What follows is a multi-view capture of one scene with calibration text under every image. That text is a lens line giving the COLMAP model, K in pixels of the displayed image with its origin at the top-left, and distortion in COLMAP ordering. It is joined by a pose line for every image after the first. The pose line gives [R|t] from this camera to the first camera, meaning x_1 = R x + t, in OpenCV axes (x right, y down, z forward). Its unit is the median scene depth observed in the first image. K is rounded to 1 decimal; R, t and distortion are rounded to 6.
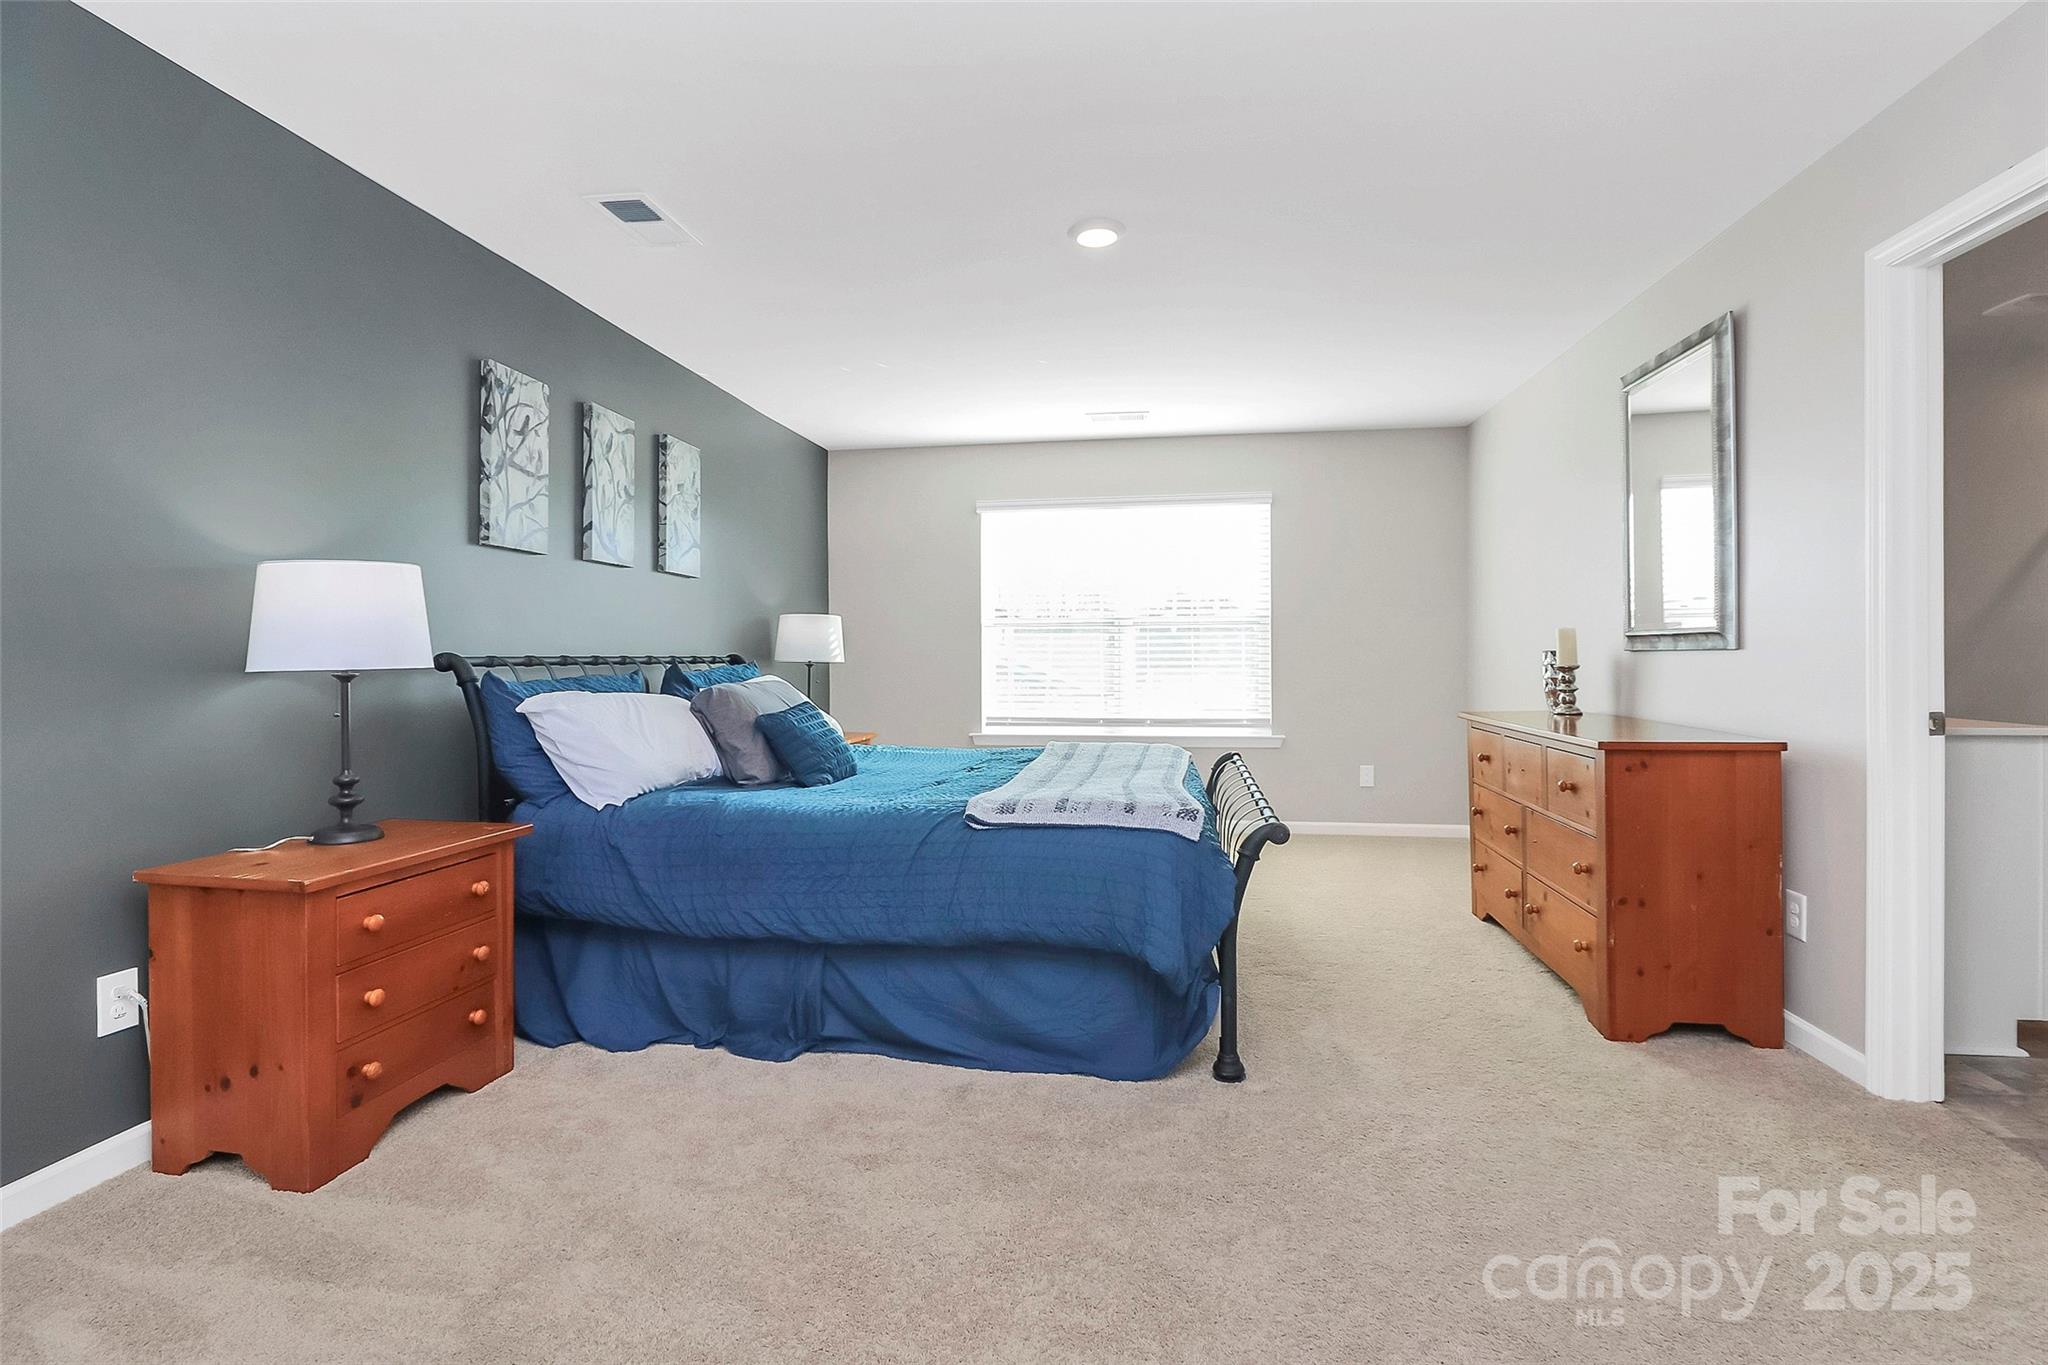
lens RADIAL K [[984.9, 0, 1009.8], [0, 984.9, 654.3], [0, 0, 1]] dist [0.001170, -0.000732]
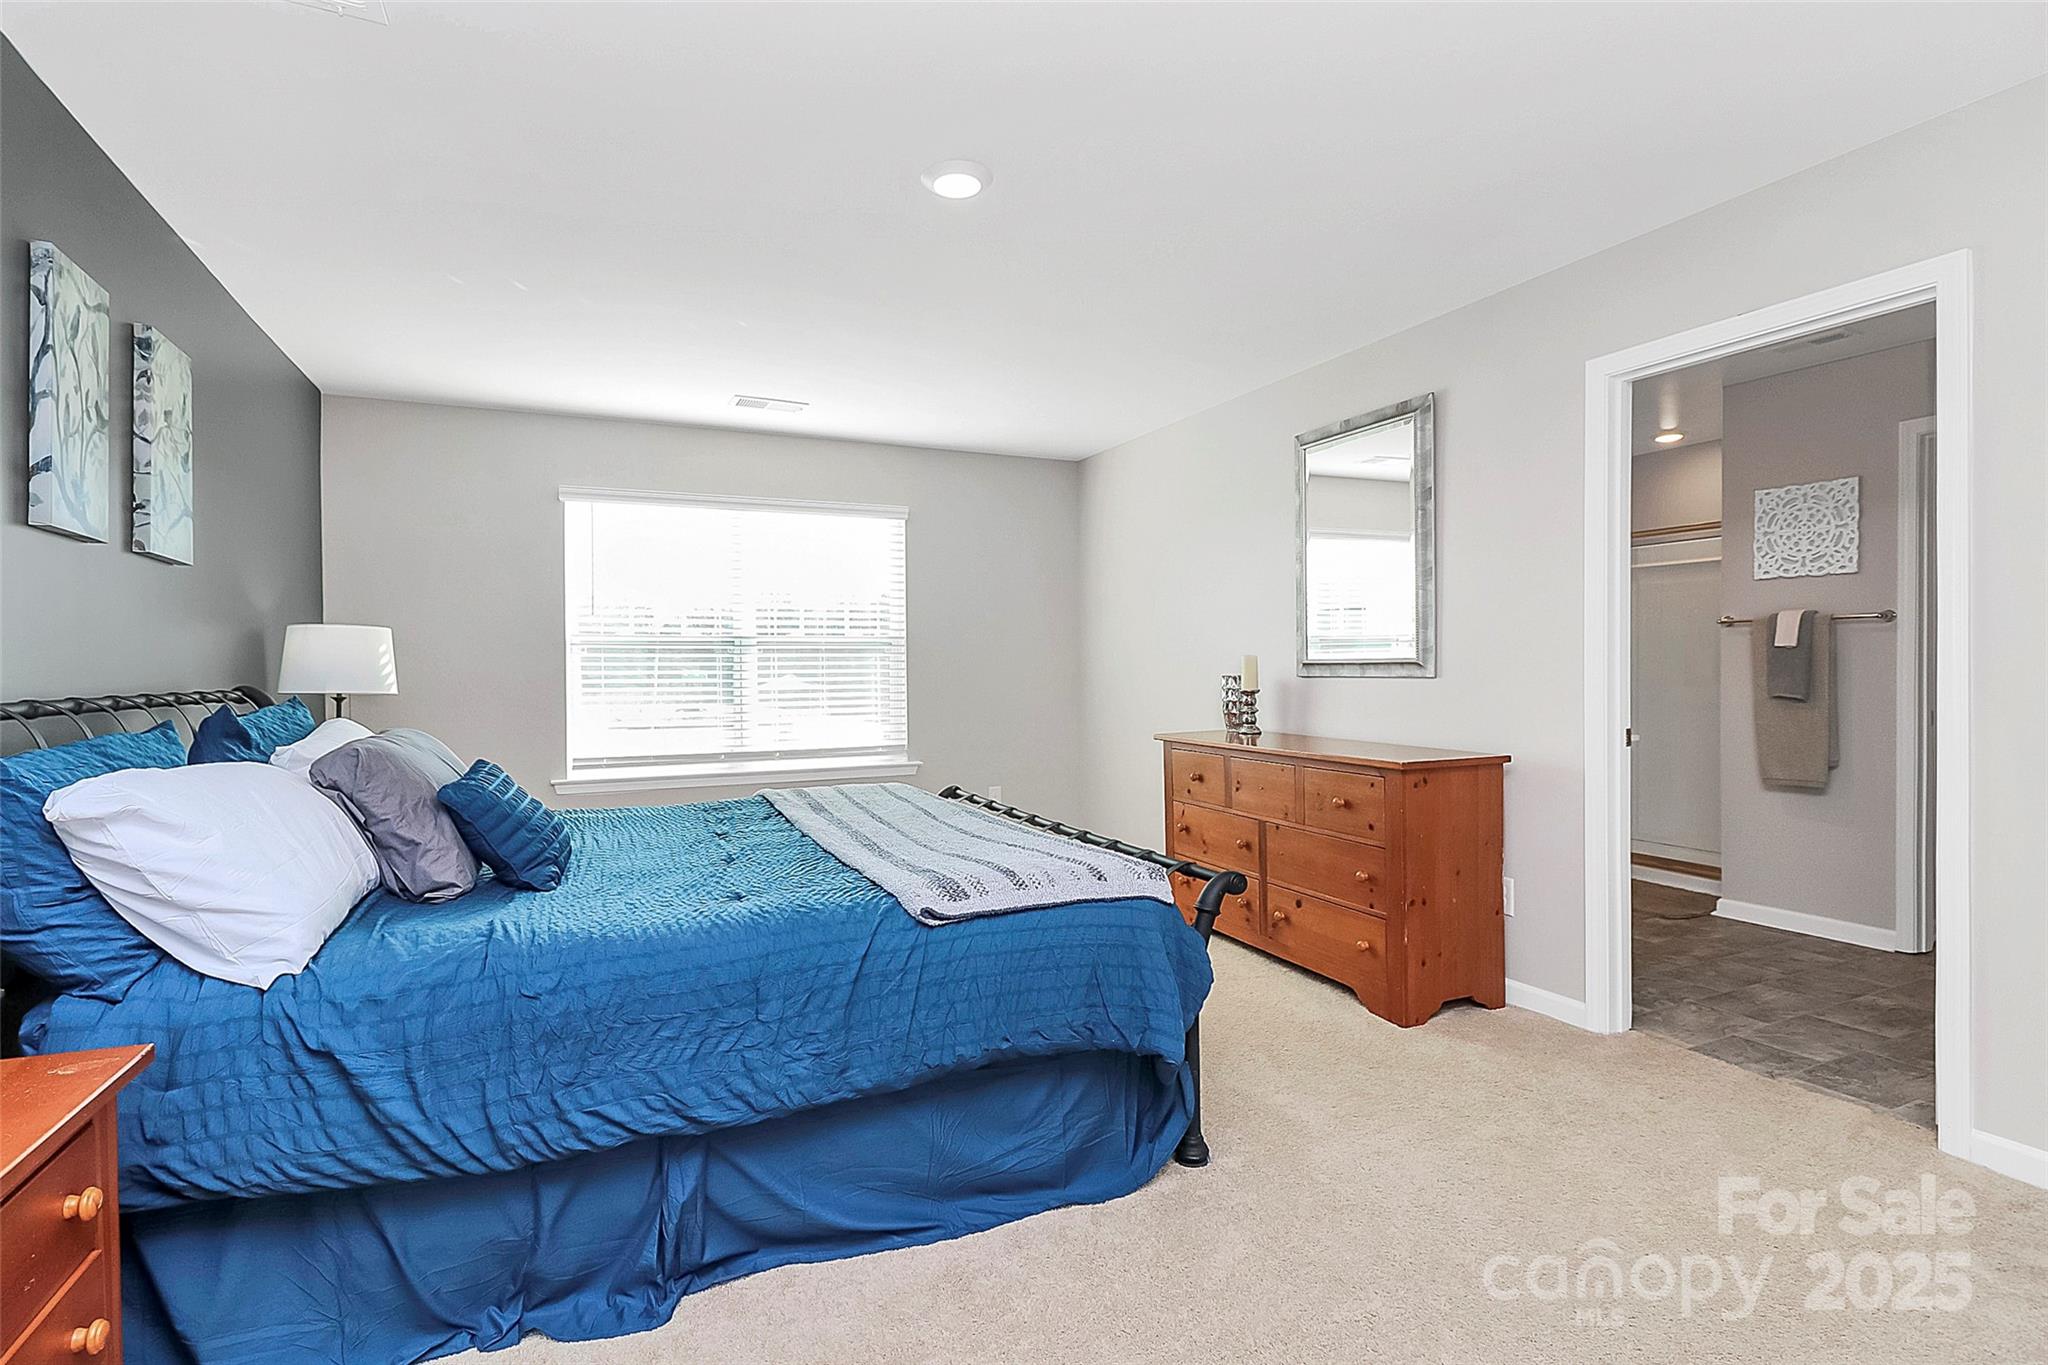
lens RADIAL K [[981.4, 0, 1023.7], [0, 981.4, 673.0], [0, 0, 1]] dist [0.001343, -0.011084]
pose [[0.828950, -0.004265, 0.559307, -0.298432], [0.001911, 0.999987, 0.004794, -0.014912], [-0.559320, -0.002906, 0.828947, 0.254893]]
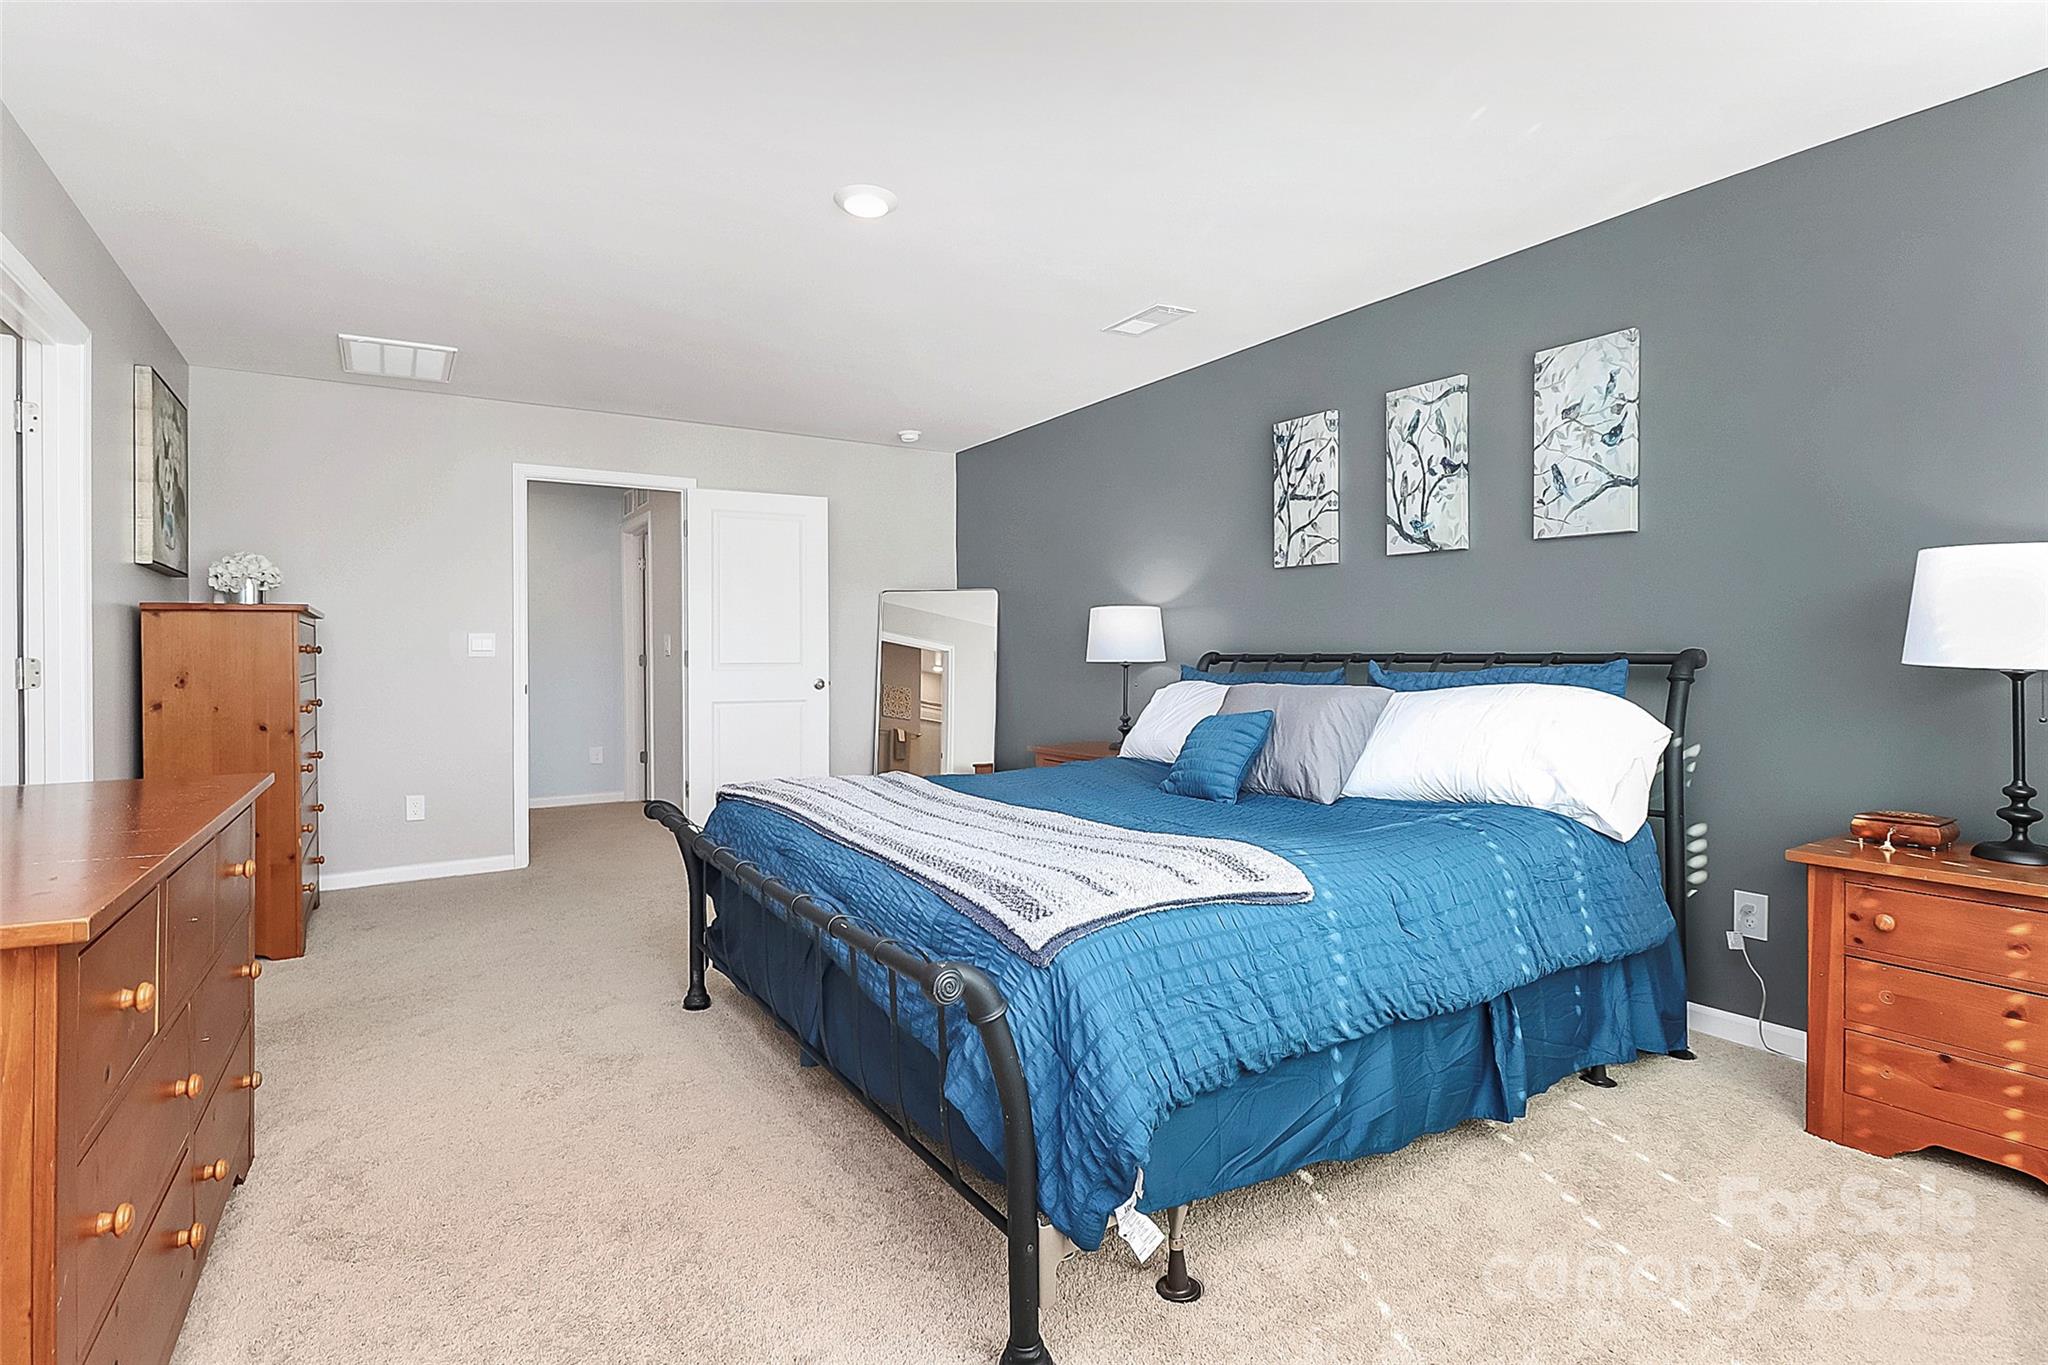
lens RADIAL K [[984.9, 0, 1009.8], [0, 984.9, 654.3], [0, 0, 1]] dist [0.001170, -0.000732]
pose [[-0.754551, 0.003678, -0.656231, 0.542006], [0.004641, 0.999989, 0.000268, 0.000255], [0.656225, -0.002843, -0.754560, 1.620225]]
